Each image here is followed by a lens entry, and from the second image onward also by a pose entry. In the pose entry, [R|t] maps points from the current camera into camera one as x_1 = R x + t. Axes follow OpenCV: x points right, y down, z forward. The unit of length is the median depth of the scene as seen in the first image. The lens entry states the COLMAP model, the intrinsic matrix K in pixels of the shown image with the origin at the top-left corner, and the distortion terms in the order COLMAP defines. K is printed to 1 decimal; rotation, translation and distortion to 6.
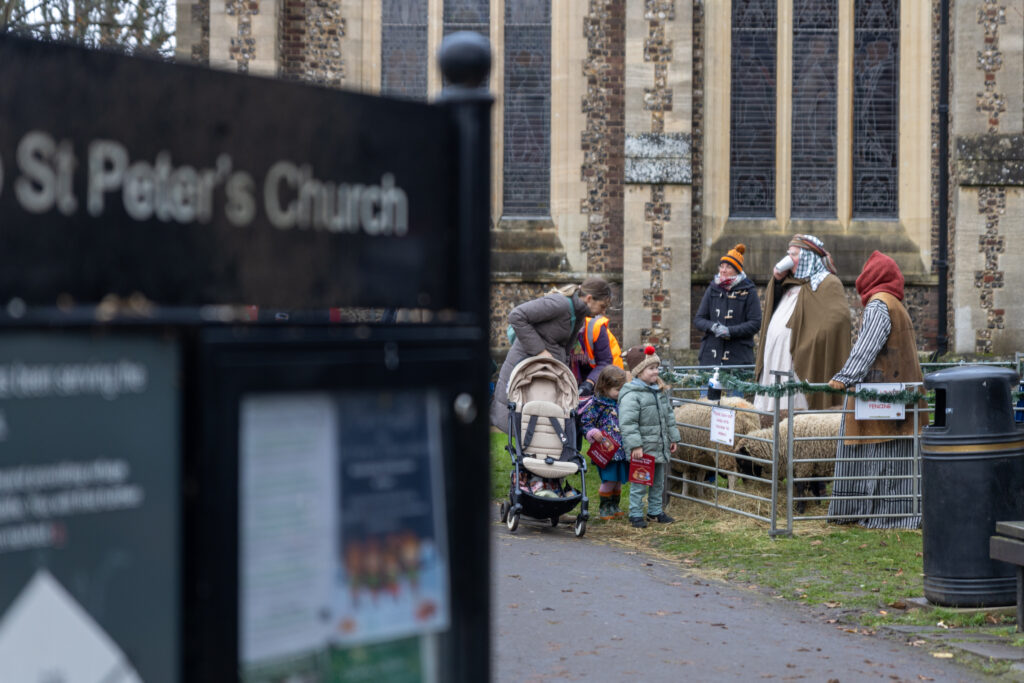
lens RADIAL K [[2031.2, 0, 512.0], [0, 2031.2, 341.5], [0, 0, 1]] dist [0.018928, -0.395179]
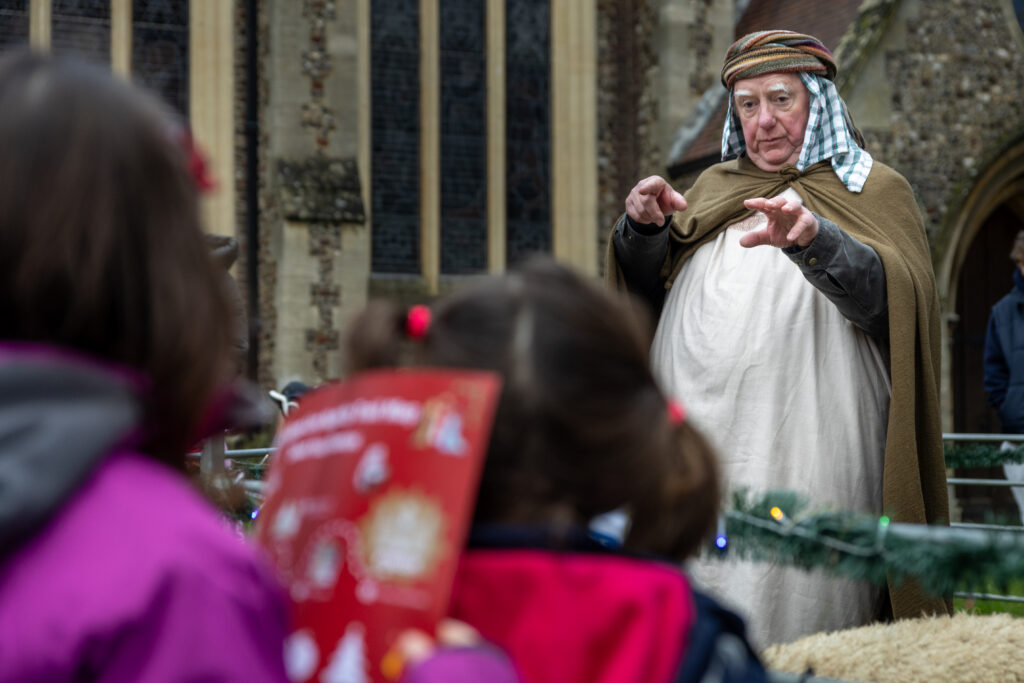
lens RADIAL K [[1647.8, 0, 512.0], [0, 1647.8, 341.5], [0, 0, 1]] dist [0.028523, 0.021391]
pose [[0.887812, 0.004358, 0.460185, 0.007542], [0.023120, 0.998270, -0.054058, 0.005808], [-0.459625, 0.058633, 0.886176, 0.401749]]
